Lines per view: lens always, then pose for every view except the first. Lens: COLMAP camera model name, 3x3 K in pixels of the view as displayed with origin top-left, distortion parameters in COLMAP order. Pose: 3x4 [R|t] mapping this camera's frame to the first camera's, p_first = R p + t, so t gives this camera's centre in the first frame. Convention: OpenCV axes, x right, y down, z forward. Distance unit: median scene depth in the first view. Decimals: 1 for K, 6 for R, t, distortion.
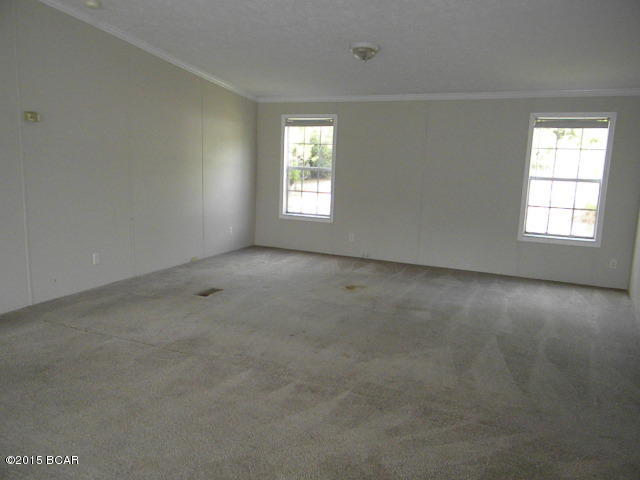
lens RADIAL K [[532.1, 0, 318.0], [0, 532.1, 240.1], [0, 0, 1]] dist [0.007999, 0.006544]
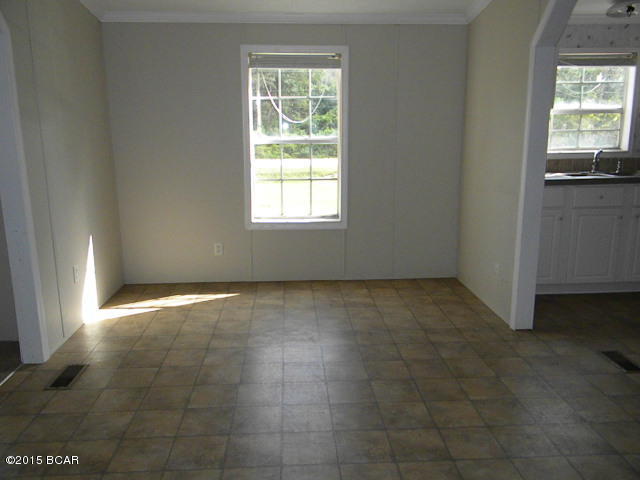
lens RADIAL K [[532.1, 0, 318.0], [0, 532.1, 240.1], [0, 0, 1]] dist [0.007999, 0.006544]
pose [[0.861338, -0.122379, 0.493072, -0.302653], [0.117524, 0.992225, 0.040967, -0.047735], [-0.494252, 0.022661, 0.869023, 0.487141]]
